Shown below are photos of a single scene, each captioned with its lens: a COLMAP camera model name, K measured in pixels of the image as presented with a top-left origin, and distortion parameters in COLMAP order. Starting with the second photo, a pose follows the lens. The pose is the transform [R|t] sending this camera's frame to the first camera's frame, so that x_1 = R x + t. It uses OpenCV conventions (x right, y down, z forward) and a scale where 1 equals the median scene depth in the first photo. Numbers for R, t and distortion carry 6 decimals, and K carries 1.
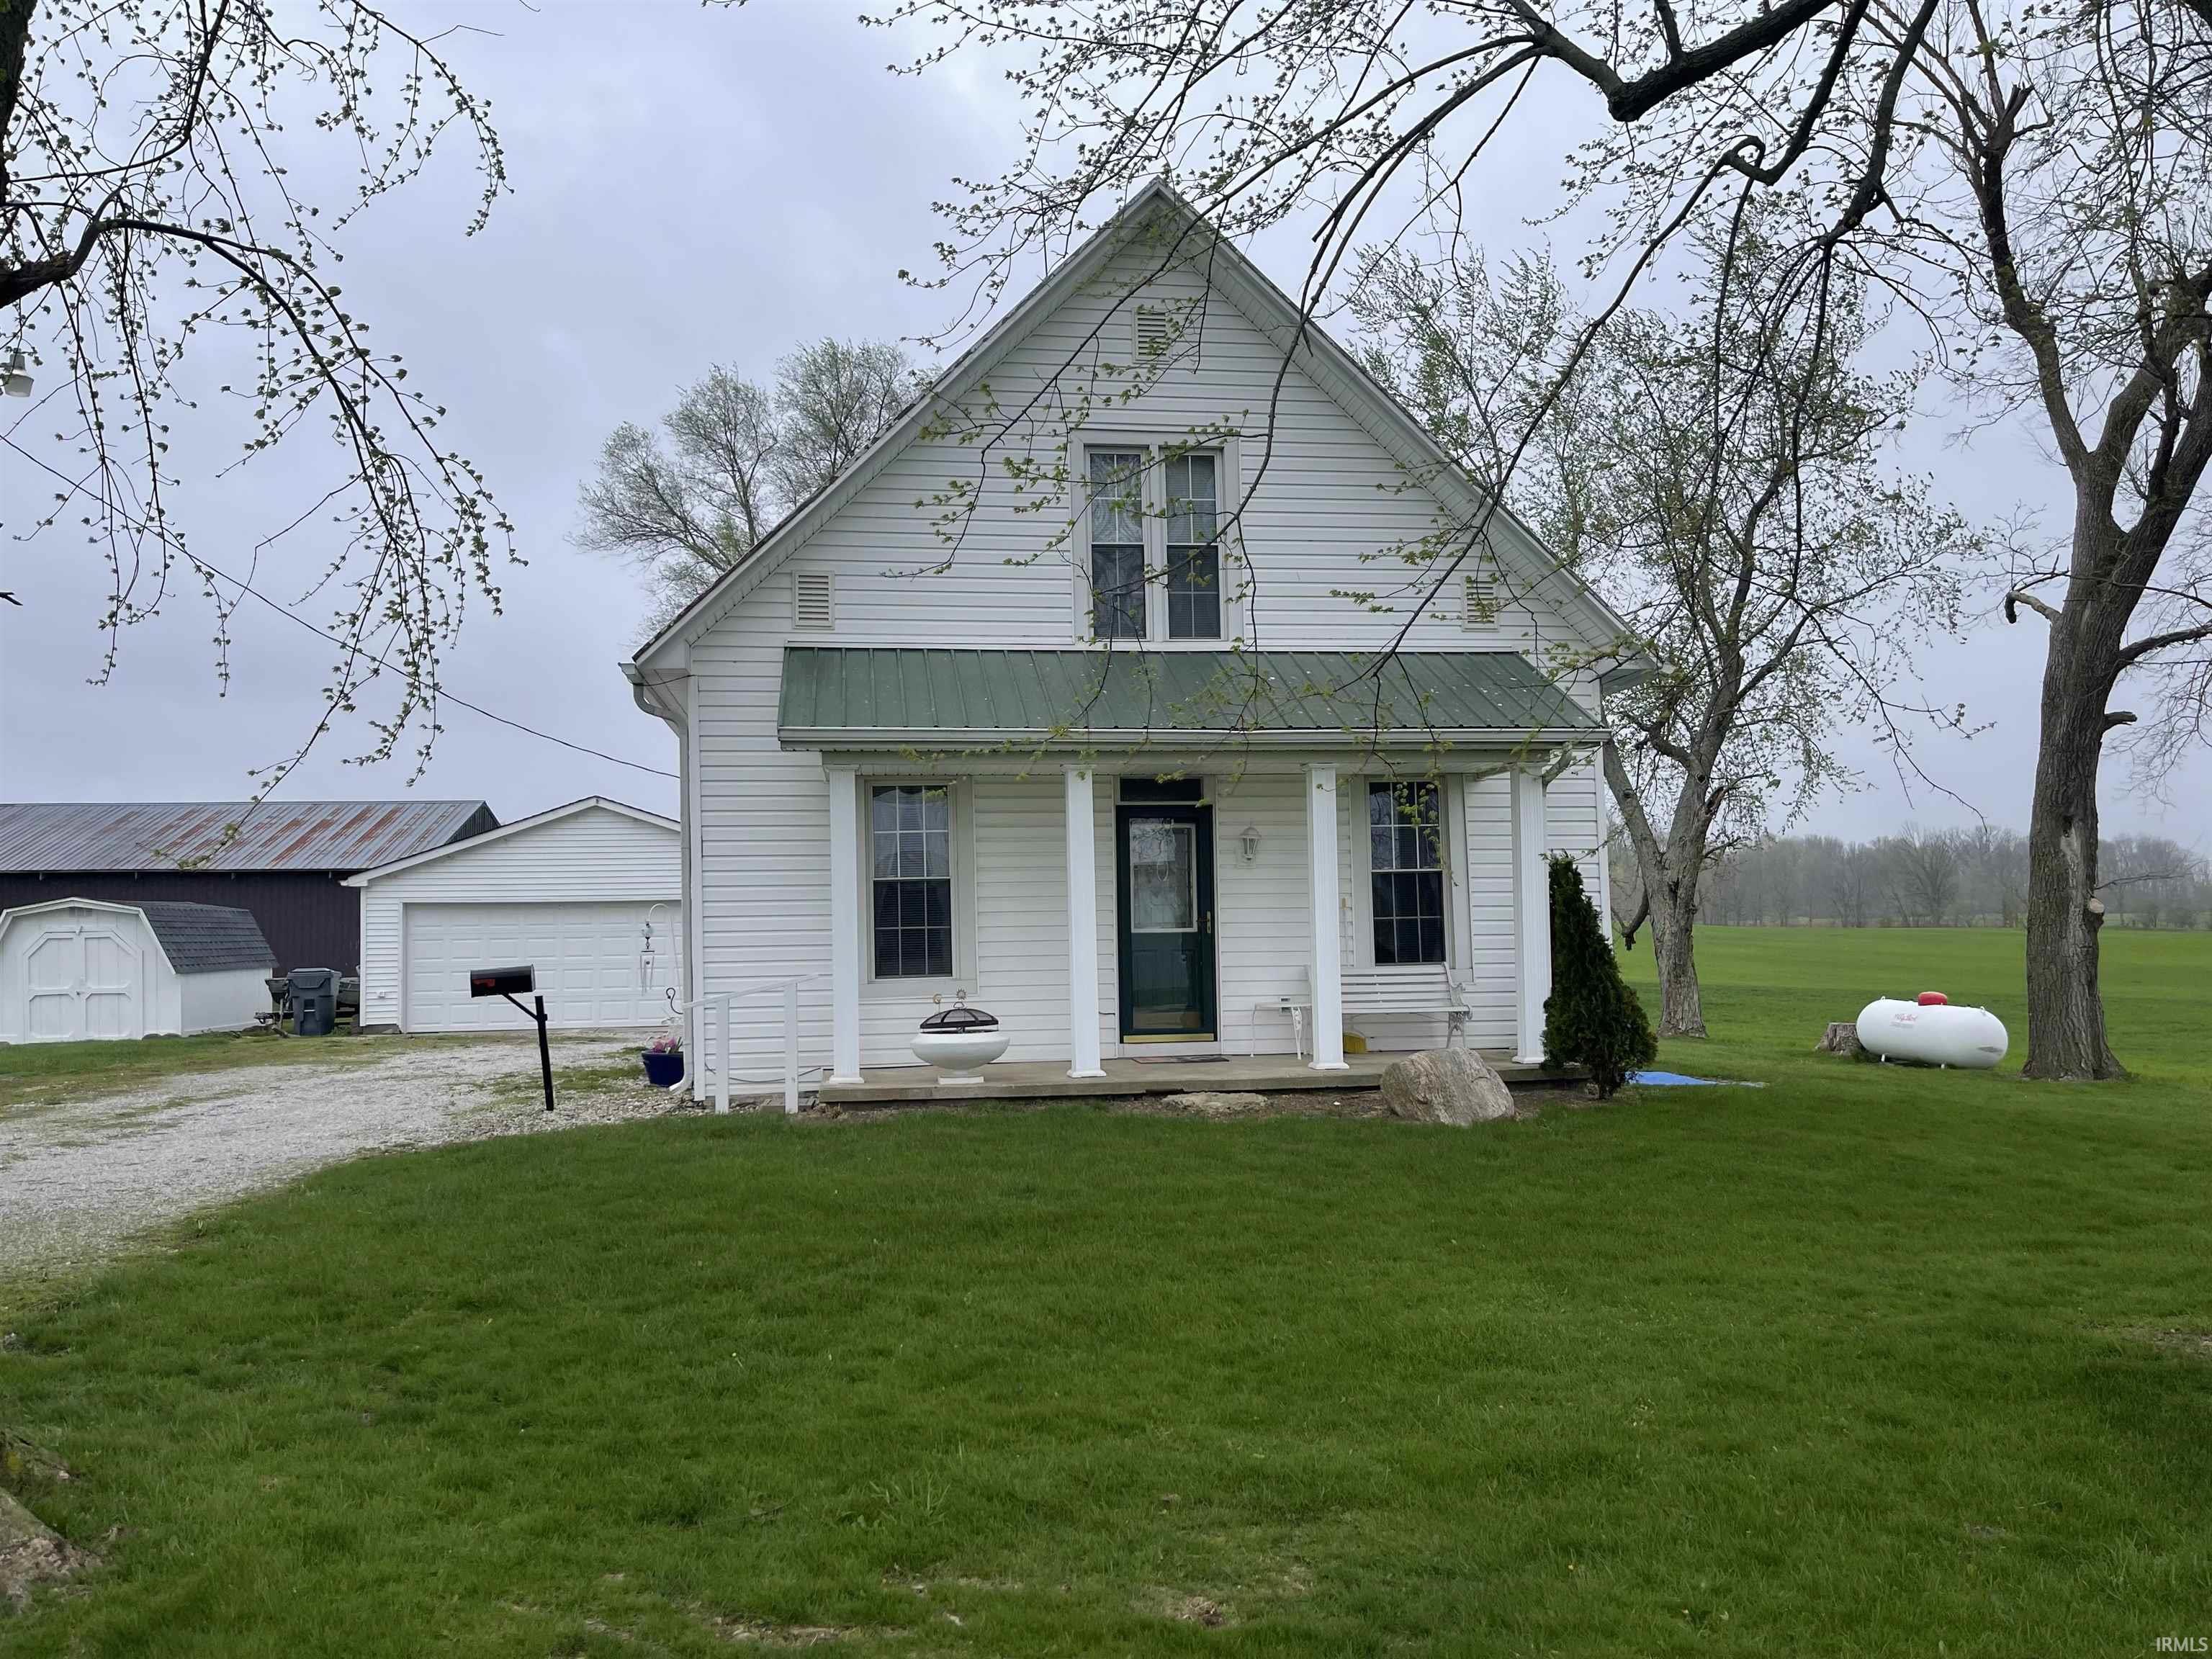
lens RADIAL K [[1661.4, 0, 1106.0], [0, 1661.4, 829.5], [0, 0, 1]] dist [-0.001986, -0.000921]
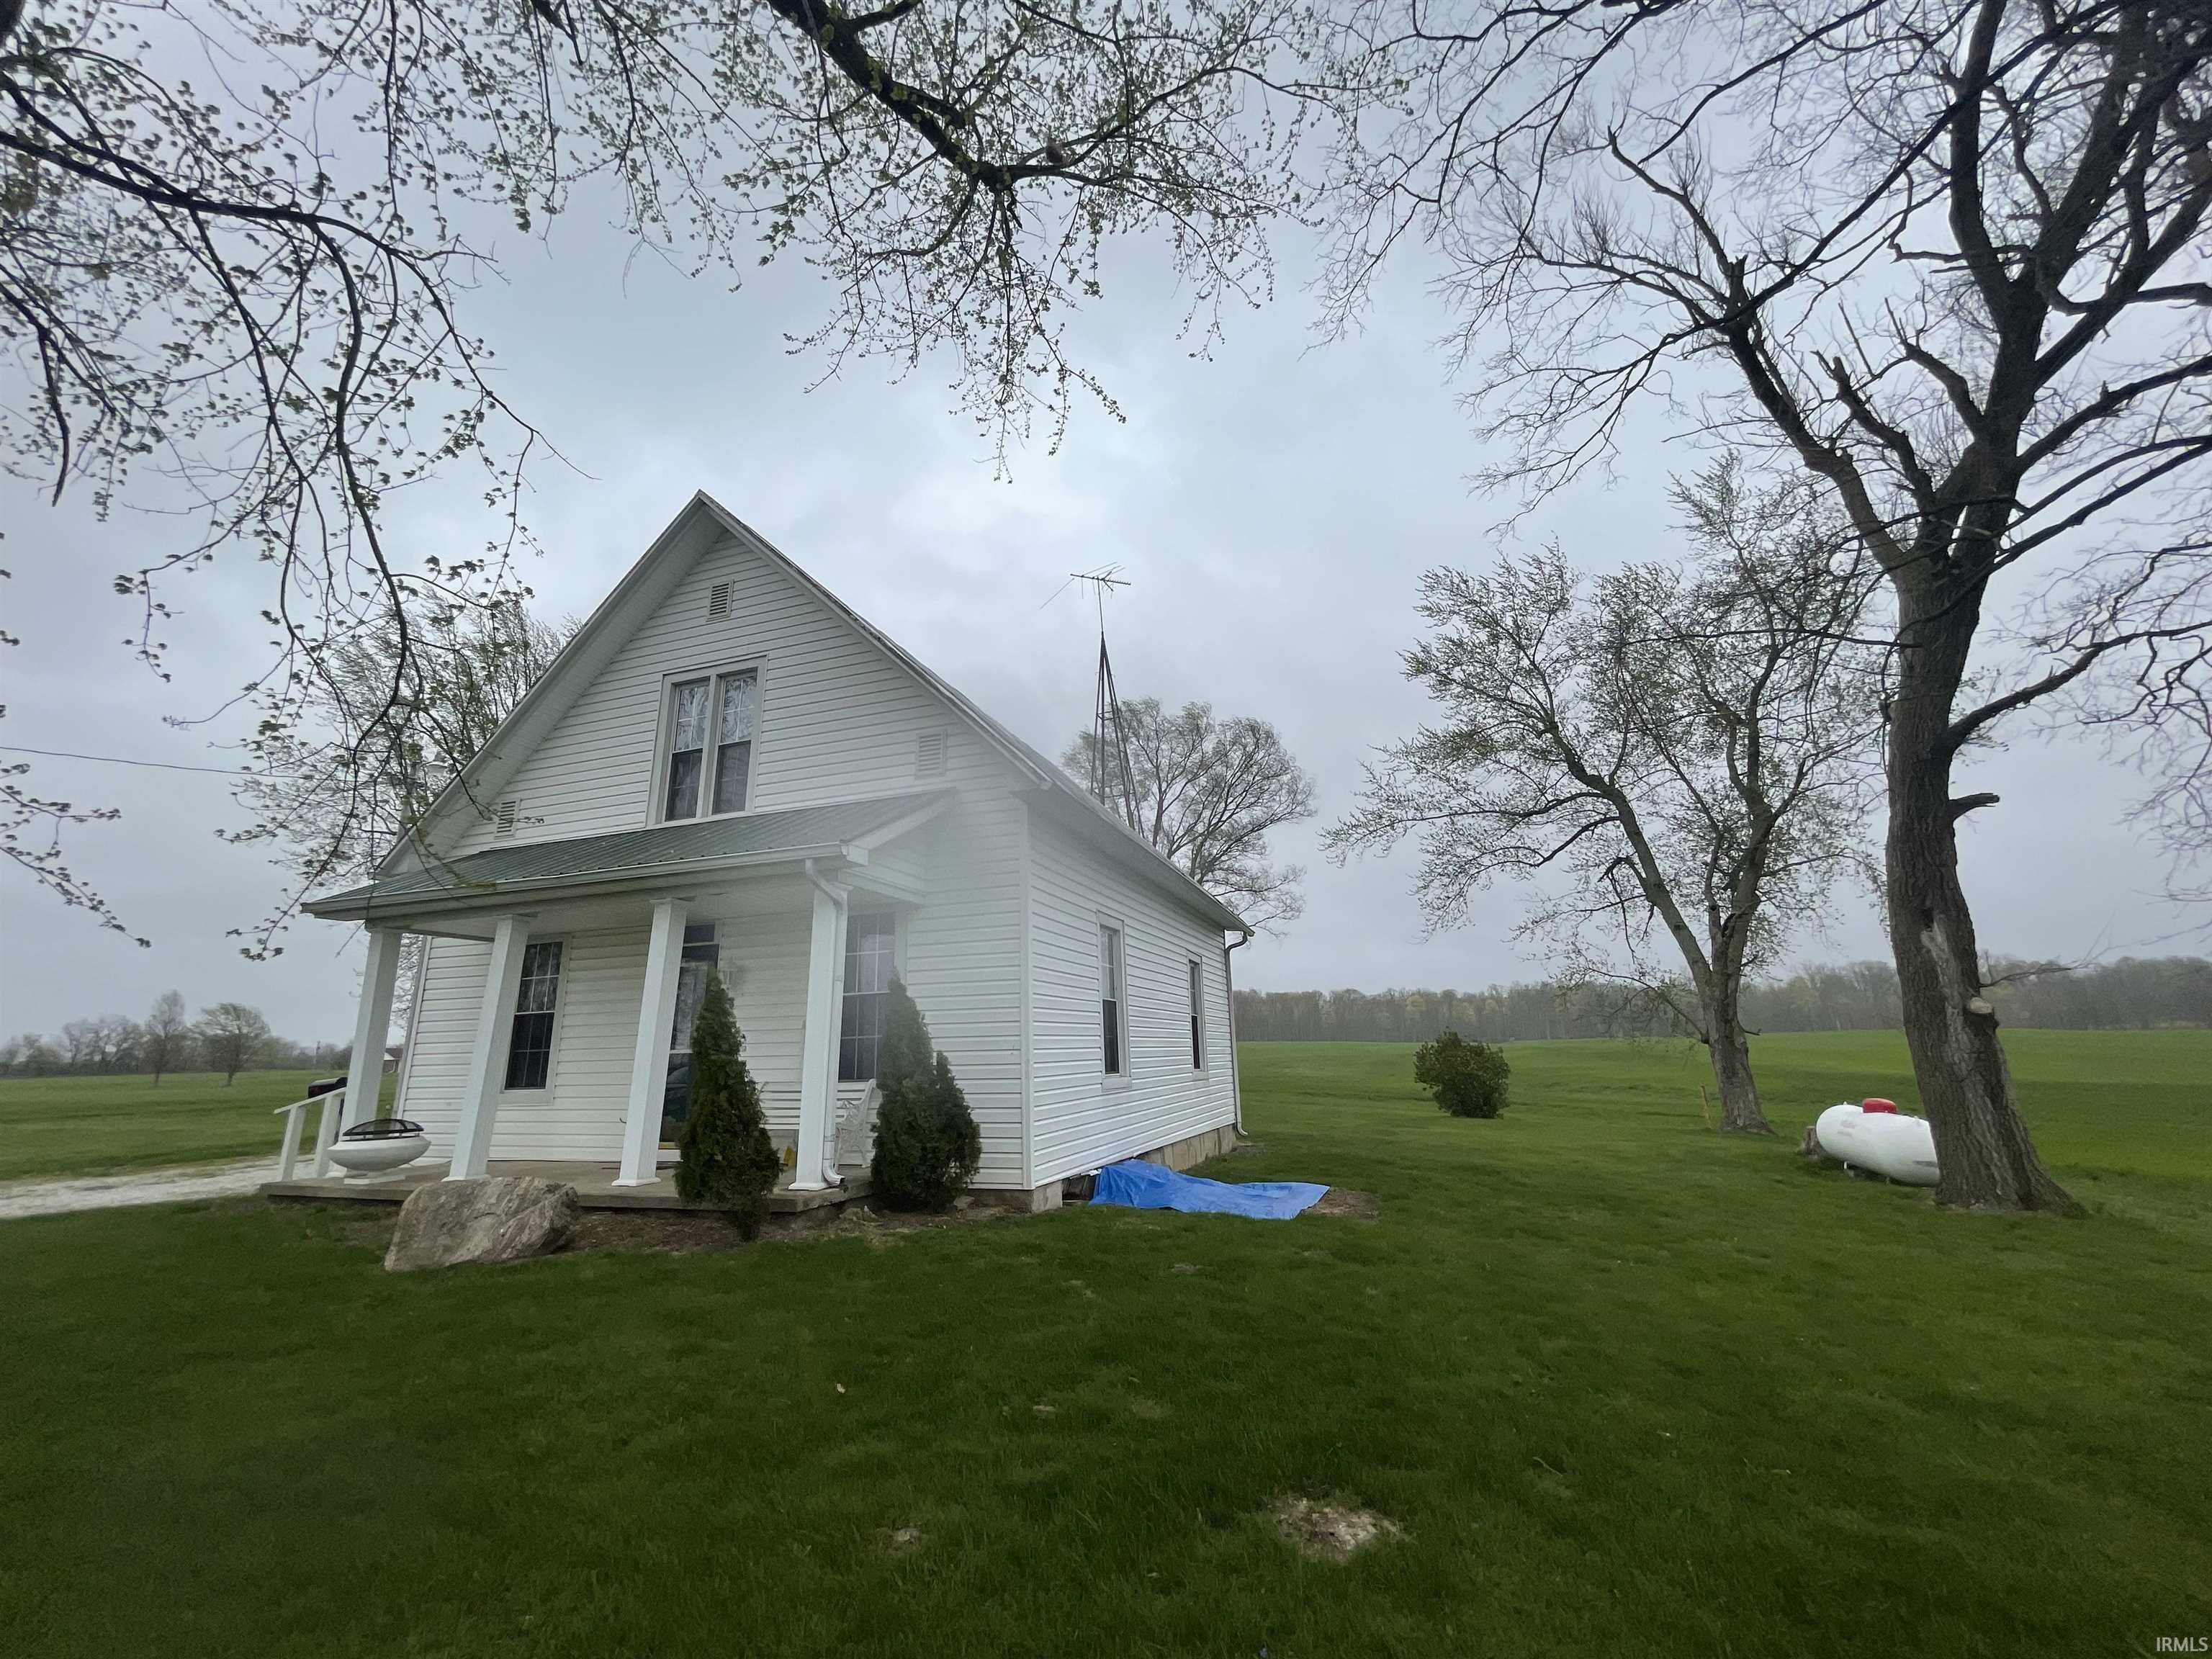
lens RADIAL K [[903.8, 0, 1106.4], [0, 903.8, 817.1], [0, 0, 1]] dist [0.000060, 0.000732]
pose [[0.894214, -0.121477, -0.430841, 0.393949], [0.040010, 0.980312, -0.193361, 0.021509], [0.445848, 0.155668, 0.881469, 0.334620]]
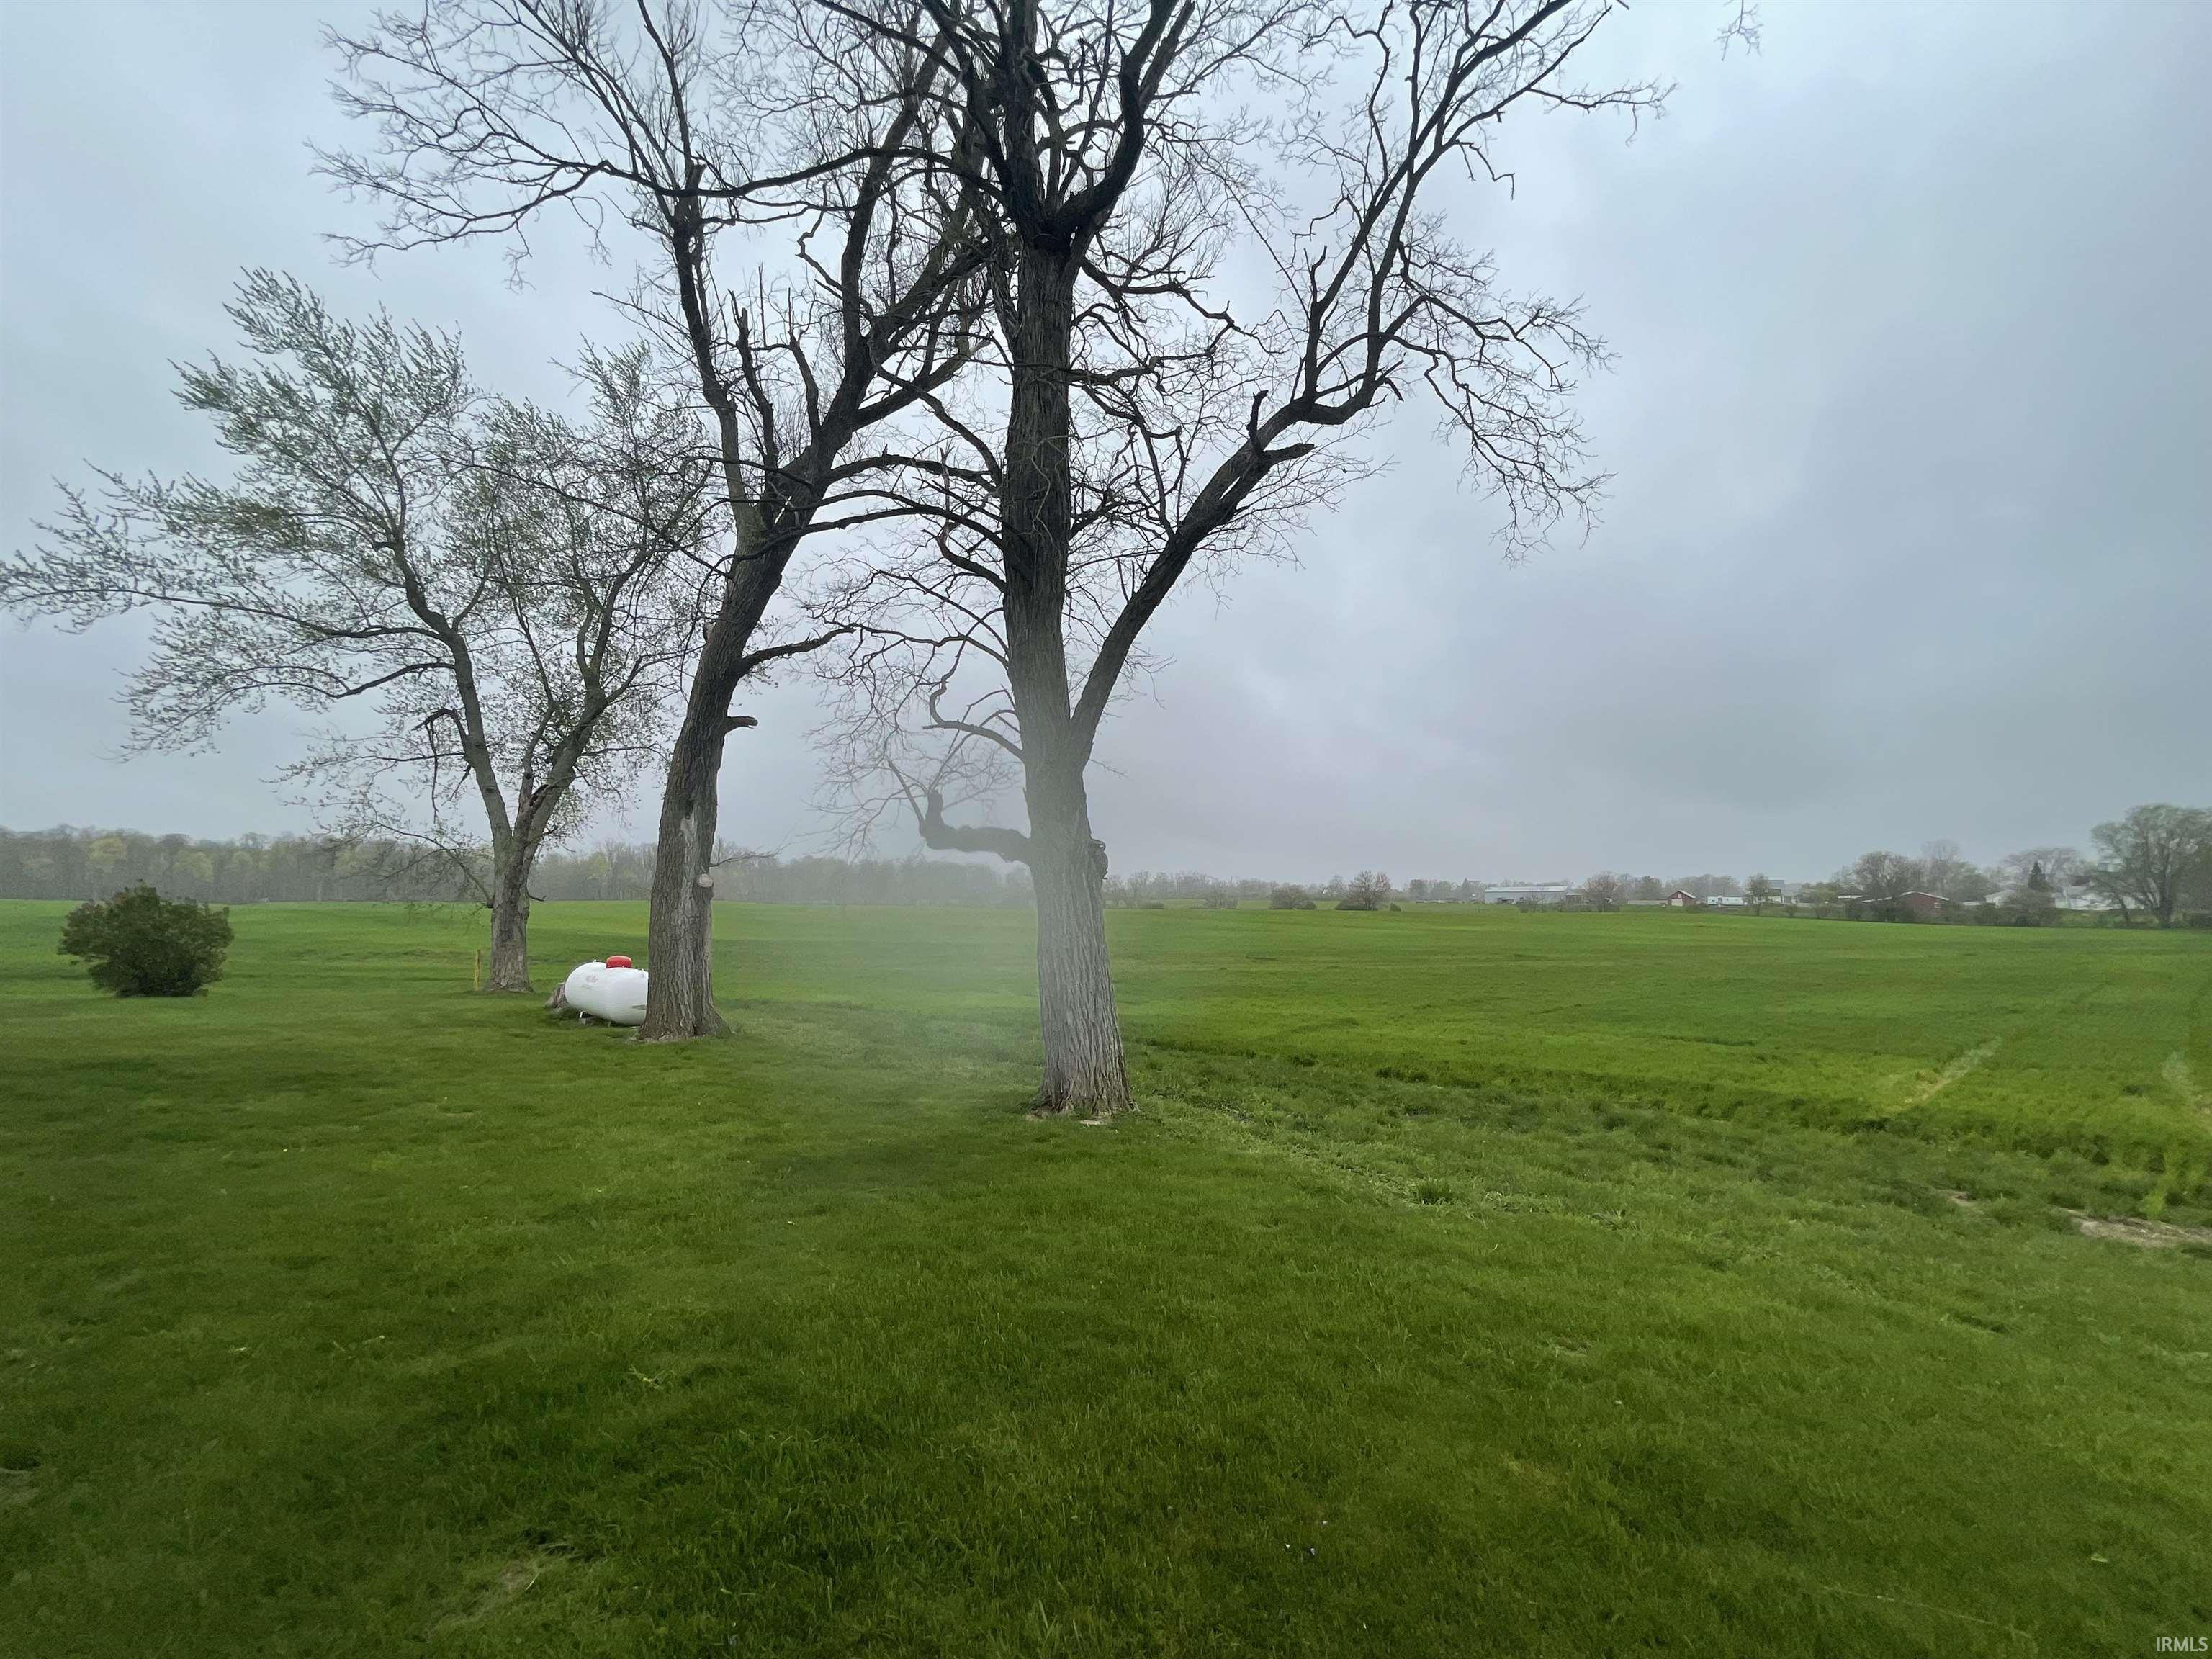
lens RADIAL K [[880.0, 0, 1111.8], [0, 880.0, 820.3], [0, 0, 1]] dist [0.001117, -0.000011]
pose [[0.764795, 0.070918, 0.640358, 0.420189], [-0.046444, 0.997406, -0.054991, 0.024946], [-0.642597, 0.012316, 0.766105, 0.360823]]
